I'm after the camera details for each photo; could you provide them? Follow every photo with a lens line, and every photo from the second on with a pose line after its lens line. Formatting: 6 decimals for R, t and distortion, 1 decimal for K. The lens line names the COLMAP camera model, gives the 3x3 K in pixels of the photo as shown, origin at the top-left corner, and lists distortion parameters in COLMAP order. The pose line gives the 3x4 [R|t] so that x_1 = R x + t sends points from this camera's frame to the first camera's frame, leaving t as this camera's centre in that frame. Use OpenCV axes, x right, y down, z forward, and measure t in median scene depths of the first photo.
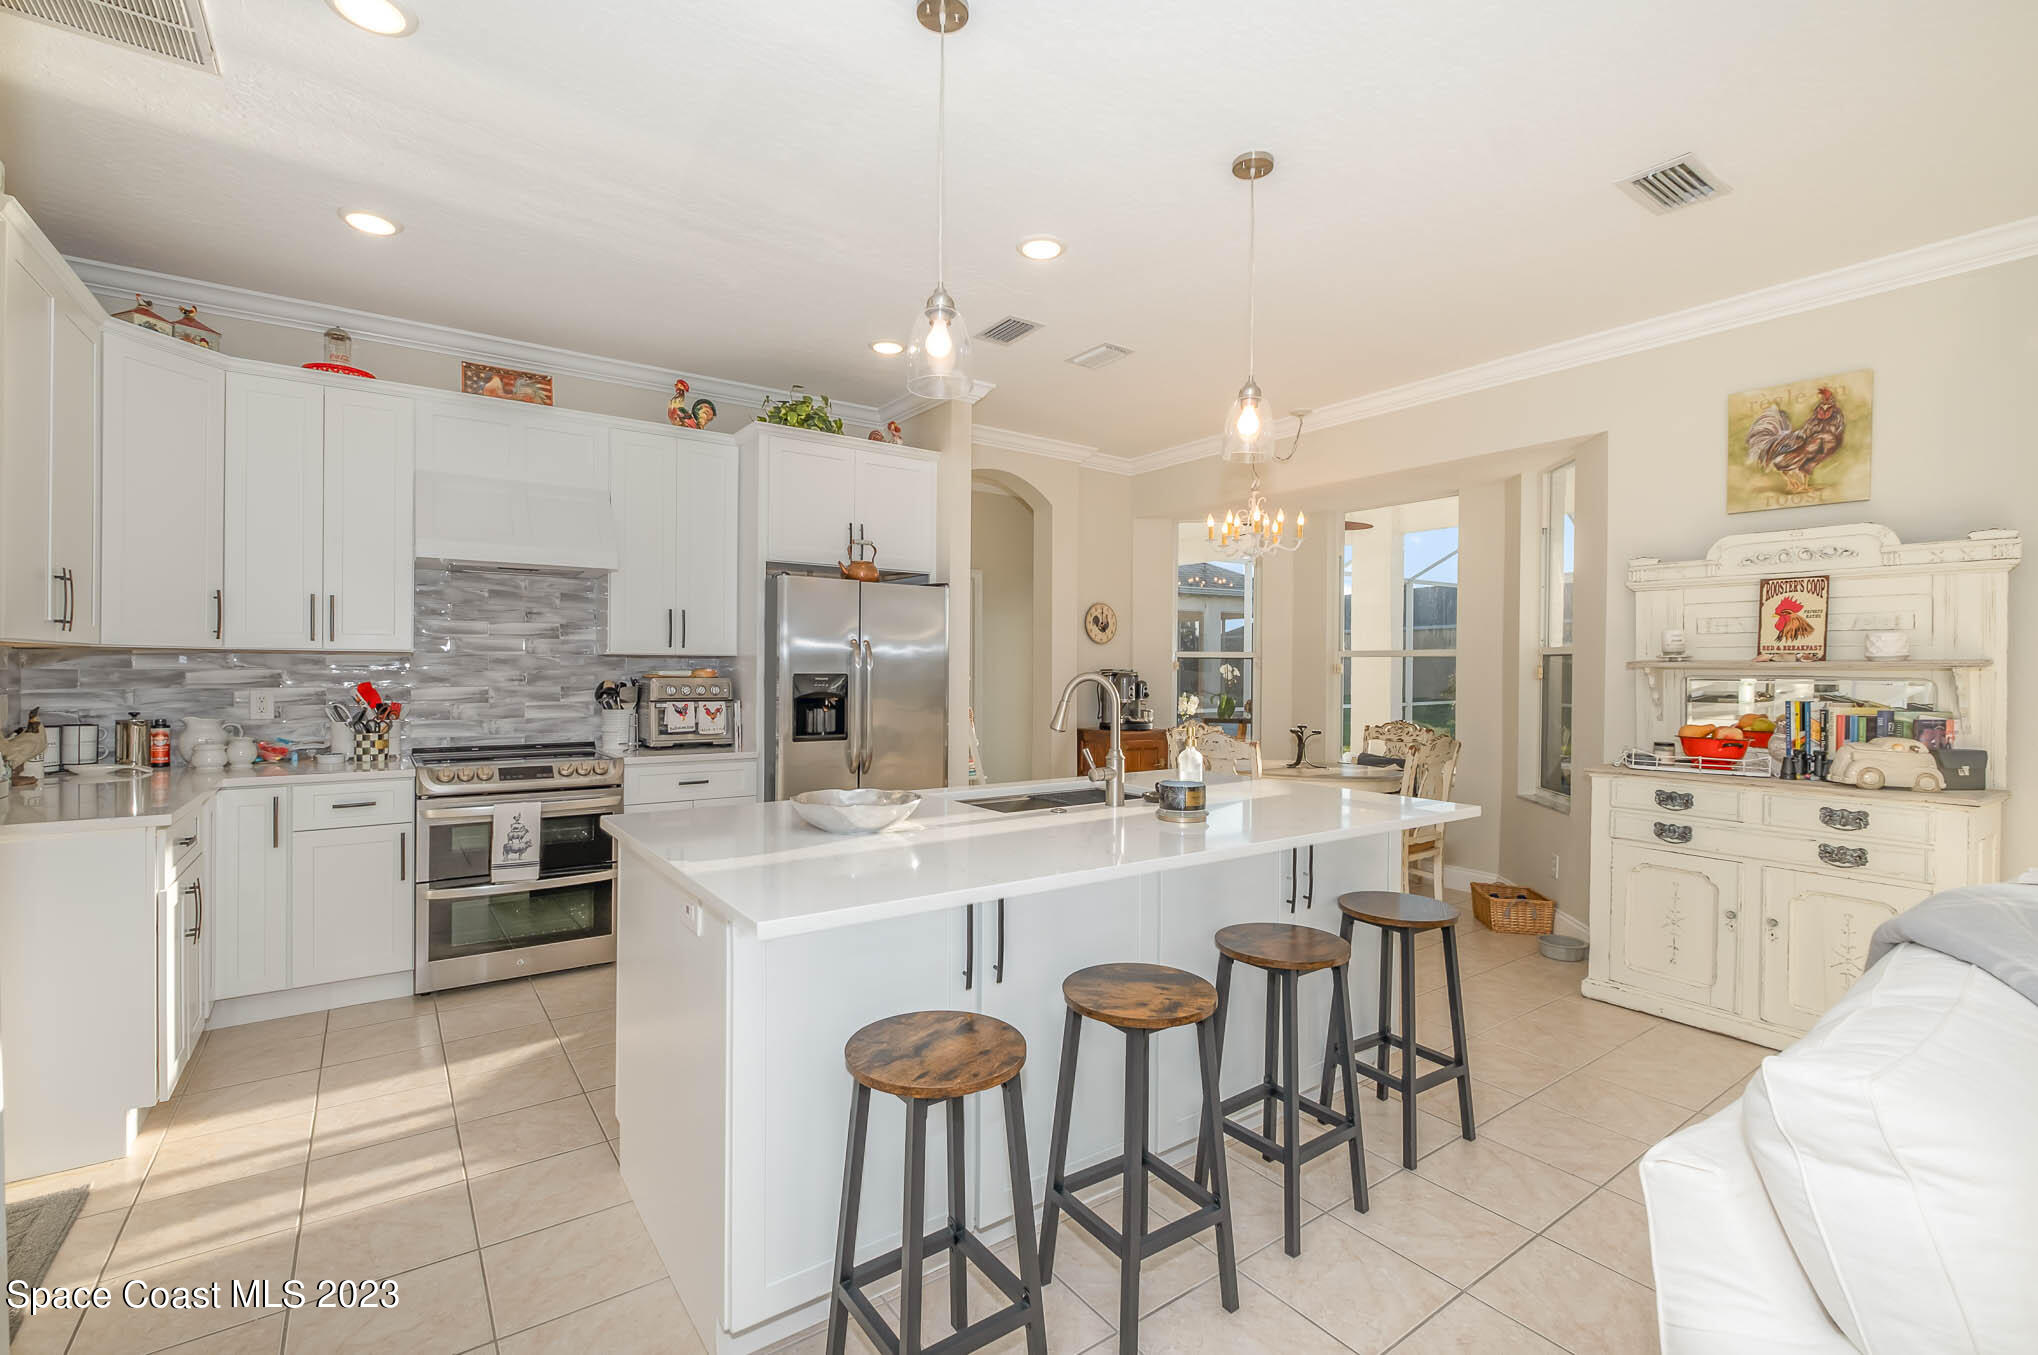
lens RADIAL K [[891.9, 0, 1021.2], [0, 891.9, 674.3], [0, 0, 1]] dist [-0.001043, -0.000850]
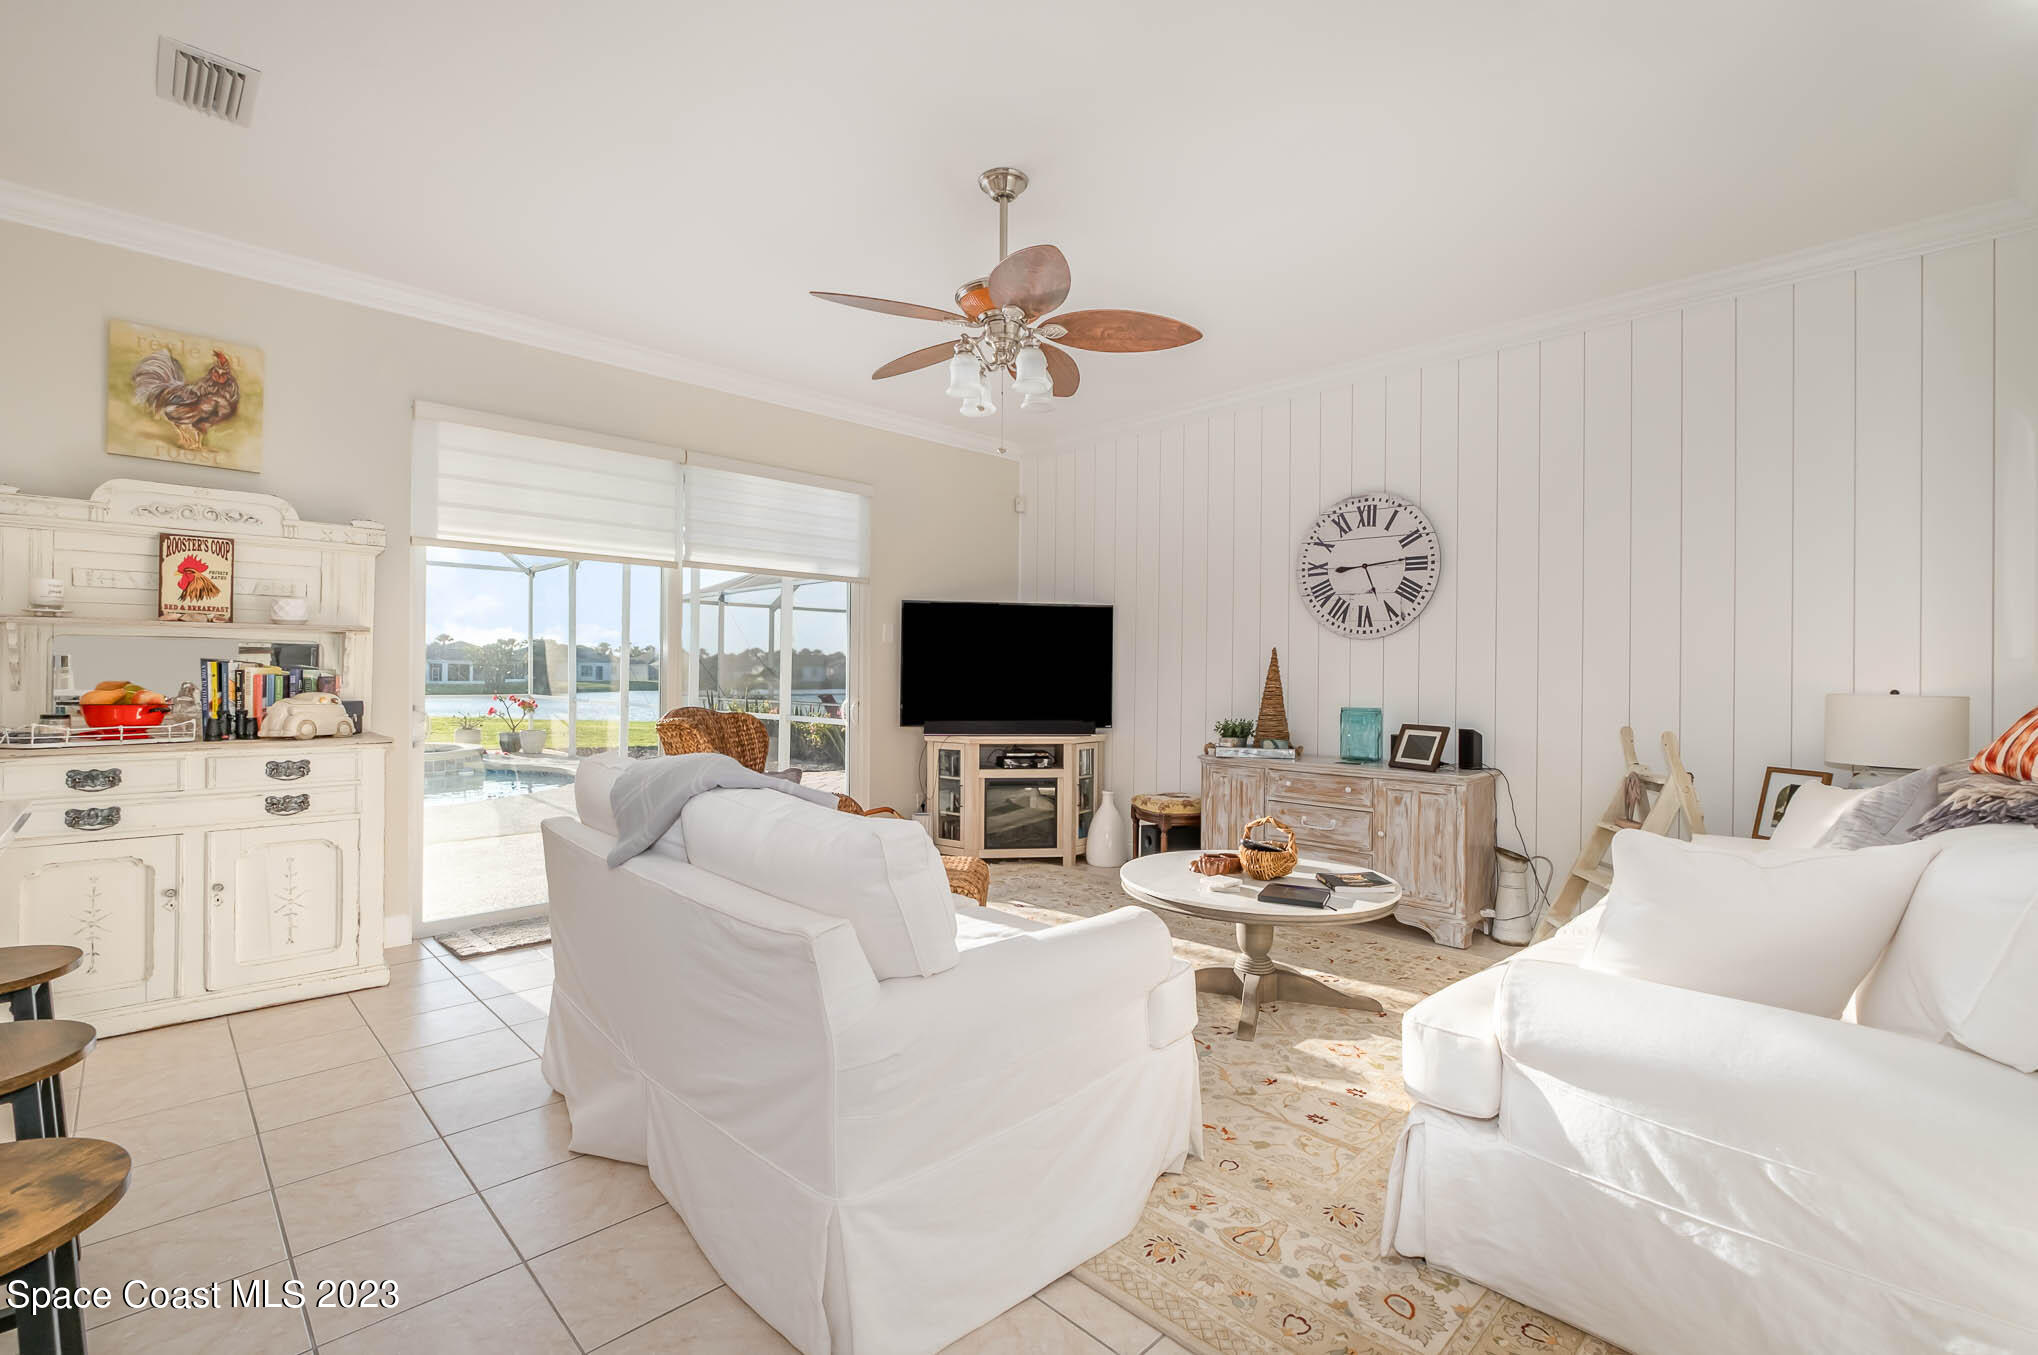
lens RADIAL K [[891.9, 0, 1009.0], [0, 891.9, 669.9], [0, 0, 1]] dist [-0.001043, -0.000850]
pose [[-0.149854, -0.007175, 0.988682, -0.228295], [-0.002705, 0.999973, 0.006847, 0.028498], [-0.988704, -0.001648, -0.149870, 0.264123]]
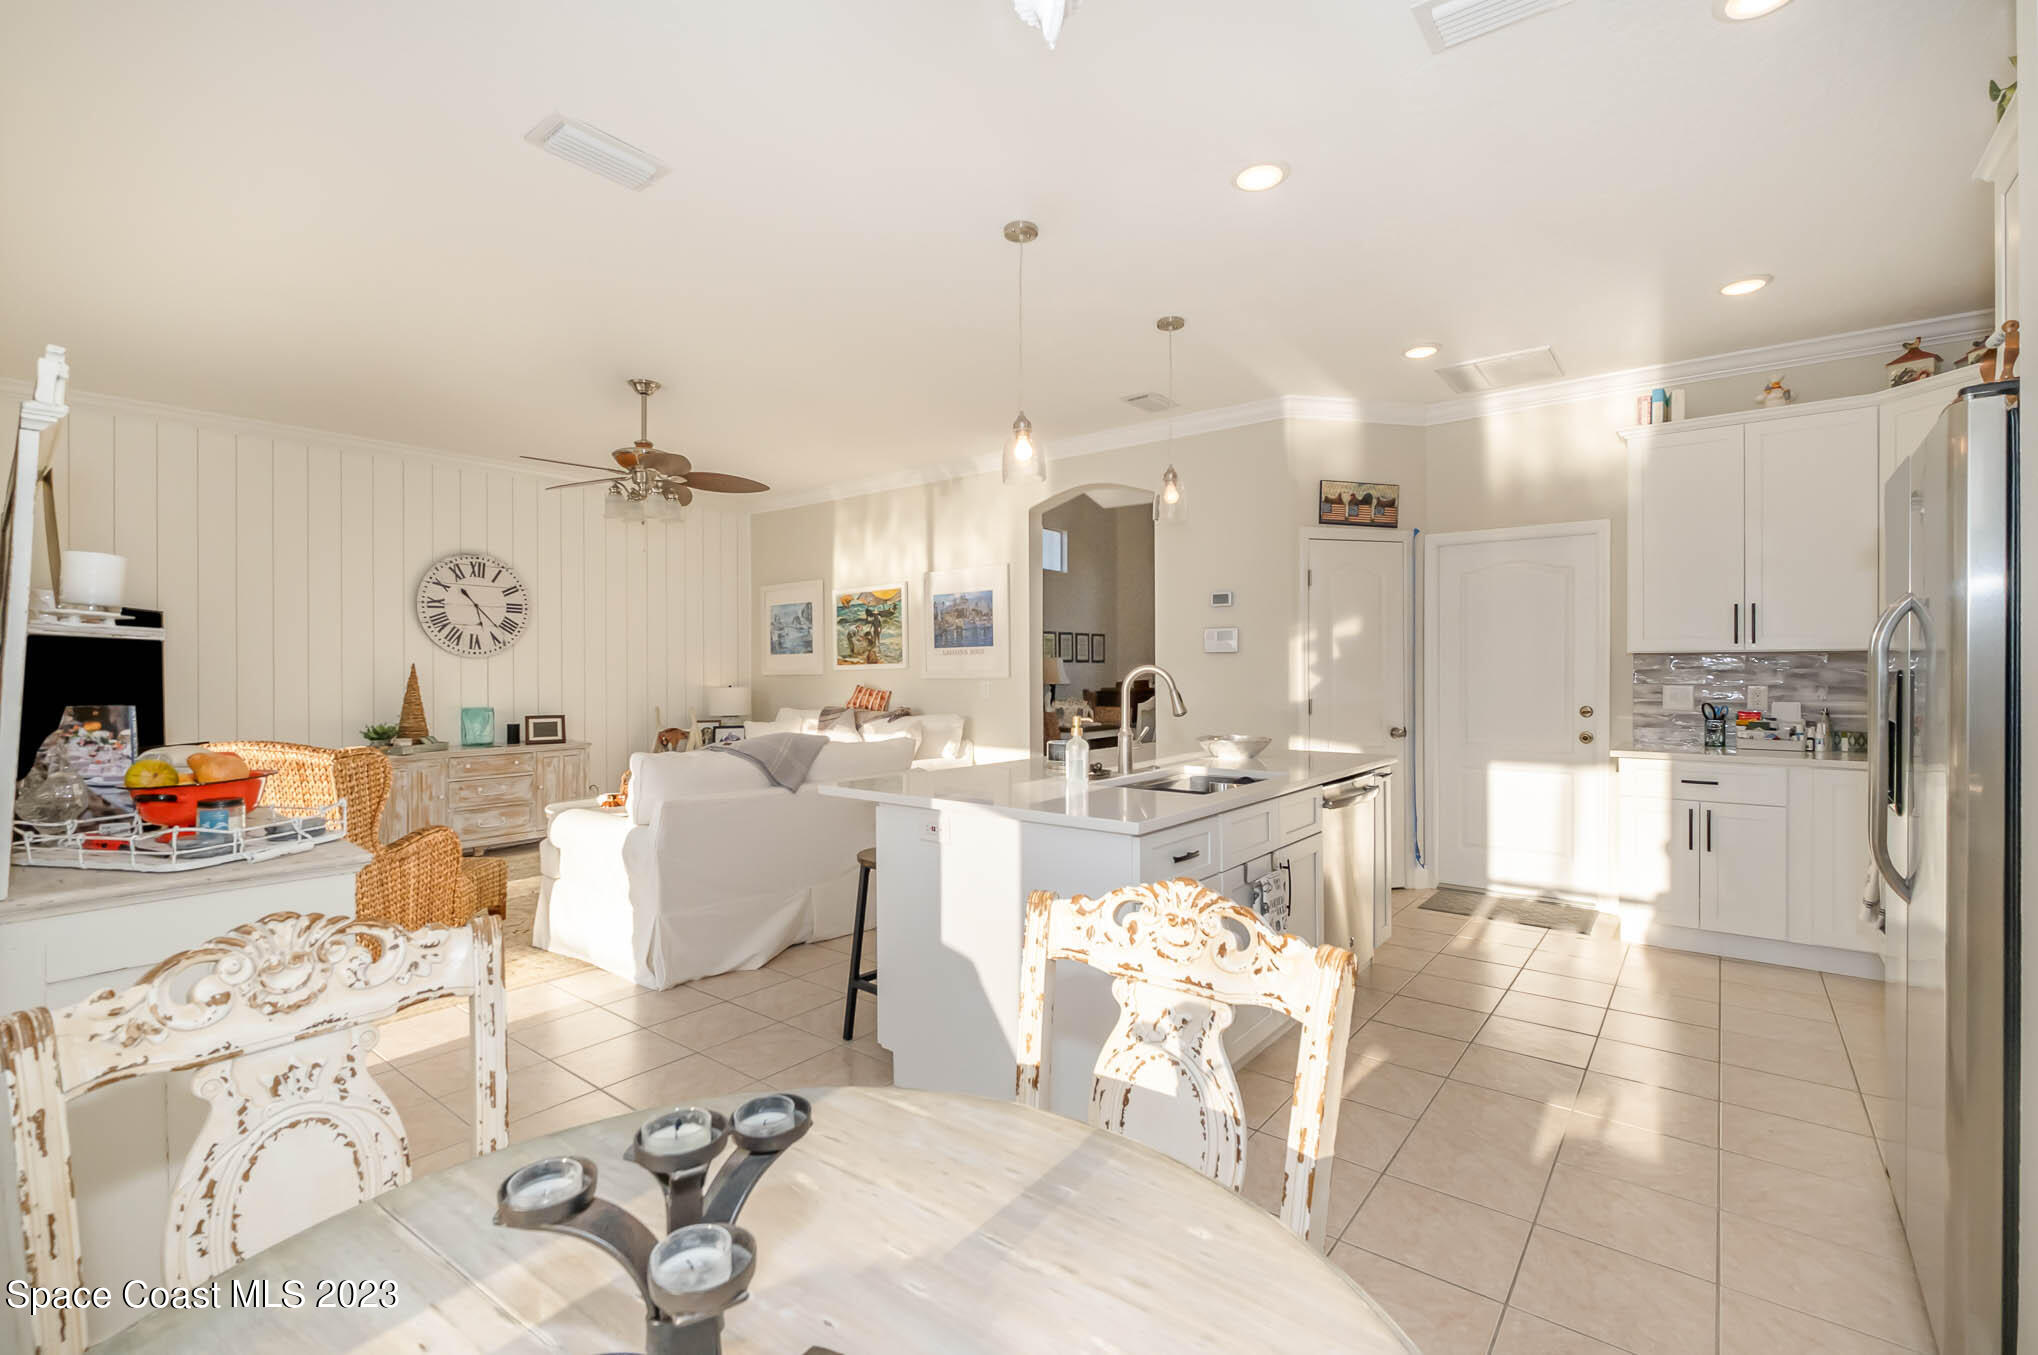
lens RADIAL K [[891.9, 0, 1015.3], [0, 891.9, 670.6], [0, 0, 1]] dist [-0.001043, -0.000850]
pose [[-0.956295, -0.005101, -0.292358, 0.432499], [-0.007096, 0.999958, 0.005766, -0.000308], [0.292316, 0.007588, -0.956292, 1.543961]]
